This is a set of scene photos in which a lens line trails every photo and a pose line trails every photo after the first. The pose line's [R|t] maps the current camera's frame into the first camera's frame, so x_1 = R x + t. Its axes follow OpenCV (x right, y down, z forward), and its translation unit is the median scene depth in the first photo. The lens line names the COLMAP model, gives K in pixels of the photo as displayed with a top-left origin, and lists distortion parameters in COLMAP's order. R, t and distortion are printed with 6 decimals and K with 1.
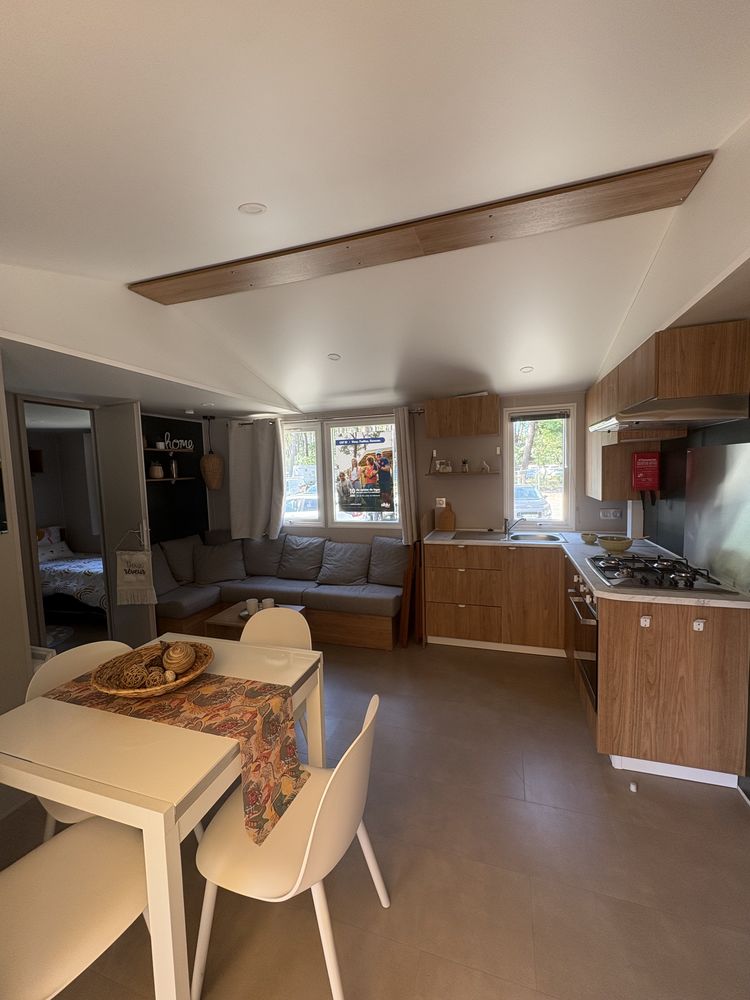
lens RADIAL K [[395.2, 0, 375.0], [0, 395.2, 500.0], [0, 0, 1]] dist [0.000428, 0.000037]
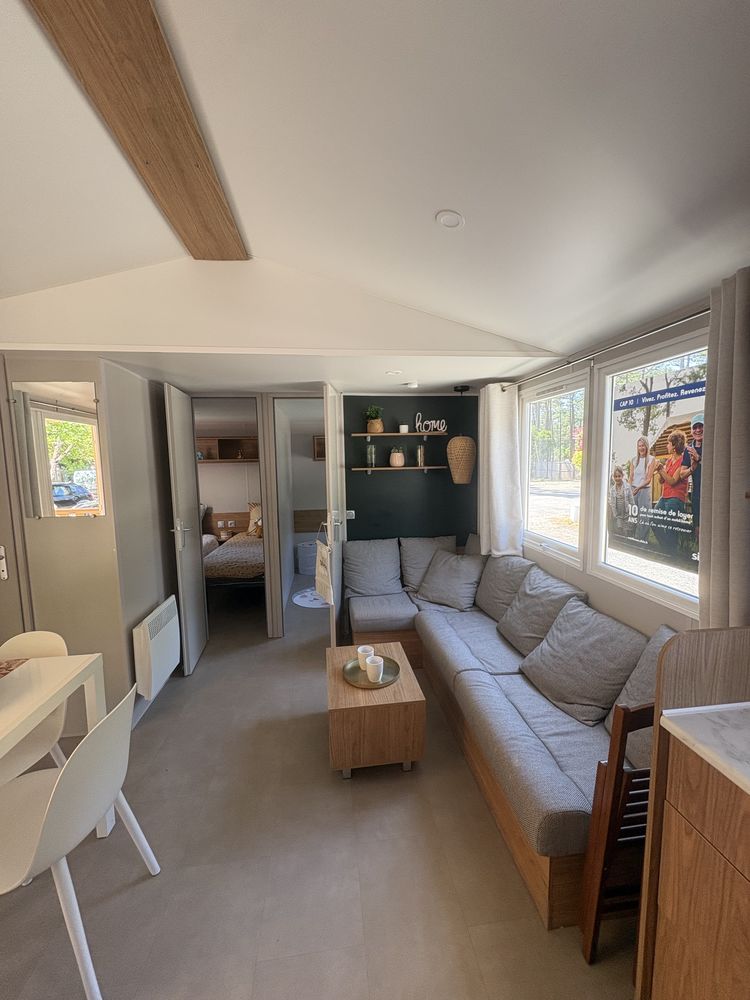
lens RADIAL K [[395.2, 0, 375.0], [0, 395.2, 500.0], [0, 0, 1]] dist [0.000428, 0.000037]
pose [[0.428742, 0.115020, -0.896075, 0.223554], [-0.064730, 0.993224, 0.096519, -0.059281], [0.901105, 0.016621, 0.433282, 0.540008]]
